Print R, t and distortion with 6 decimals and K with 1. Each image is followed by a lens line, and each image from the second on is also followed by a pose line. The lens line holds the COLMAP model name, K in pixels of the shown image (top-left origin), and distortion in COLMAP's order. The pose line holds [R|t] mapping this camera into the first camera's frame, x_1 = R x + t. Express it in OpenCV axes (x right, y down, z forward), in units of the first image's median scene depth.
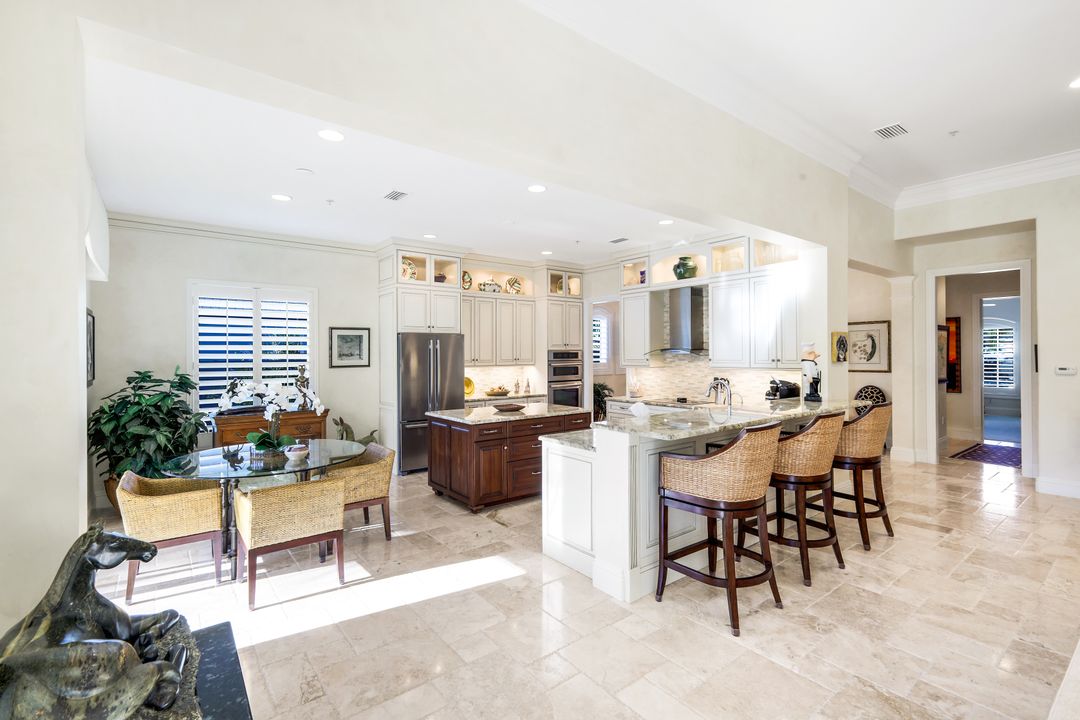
lens RADIAL K [[478.4, 0, 542.4], [0, 478.4, 352.4], [0, 0, 1]] dist [0.006218, -0.001086]
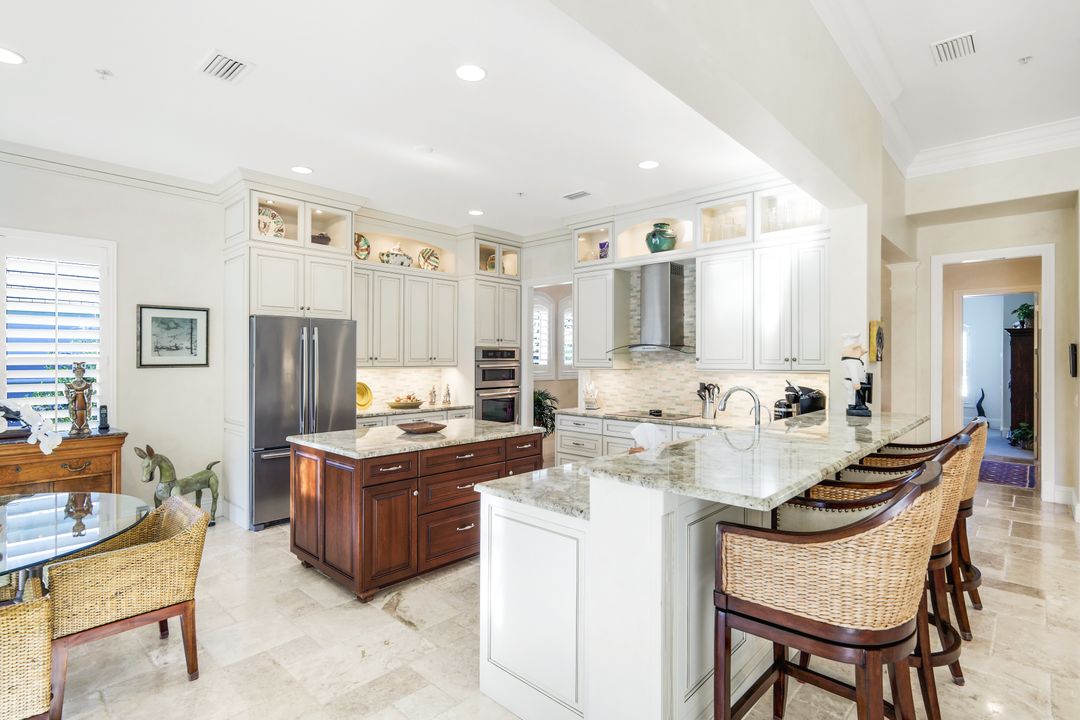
lens RADIAL K [[520.2, 0, 540.2], [0, 520.2, 359.0], [0, 0, 1]] dist [-0.000842, 0.001436]
pose [[0.988207, 0.007846, 0.152925, -0.015221], [-0.008396, 0.999960, 0.002954, 0.013704], [-0.152896, -0.004203, 0.988233, 0.220380]]
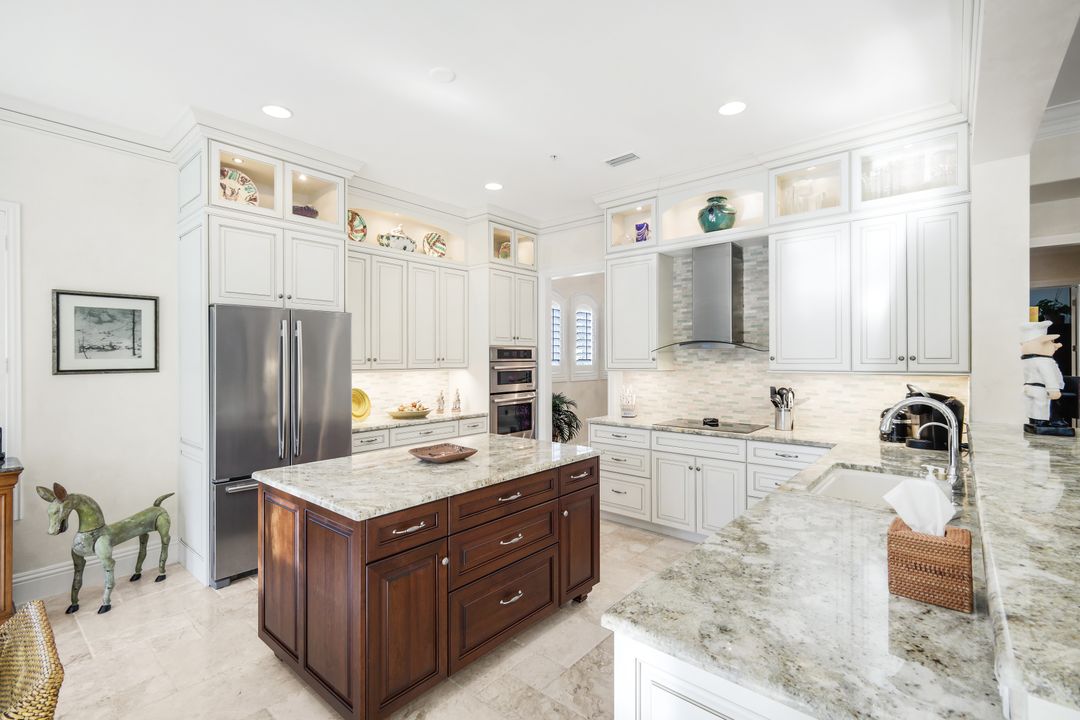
lens RADIAL K [[478.4, 0, 539.1], [0, 478.4, 358.6], [0, 0, 1]] dist [0.006218, -0.001086]
pose [[0.981448, 0.002054, 0.191719, -0.057034], [-0.002539, 0.999994, 0.002286, 0.014068], [-0.191713, -0.002730, 0.981447, 0.424047]]
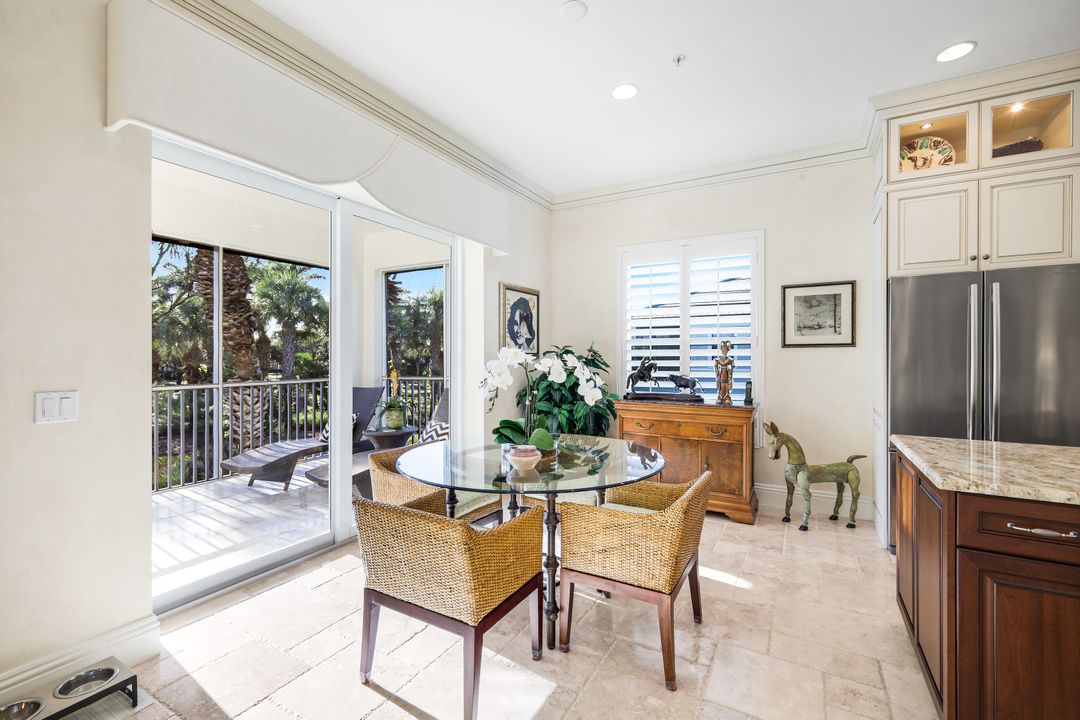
lens RADIAL K [[470.2, 0, 542.1], [0, 470.2, 356.3], [0, 0, 1]] dist [0.004259, -0.000227]
pose [[0.371901, 0.006467, -0.928250, 0.035636], [-0.000899, 0.999978, 0.006607, 0.040097], [0.928272, -0.001623, 0.371899, 0.441561]]
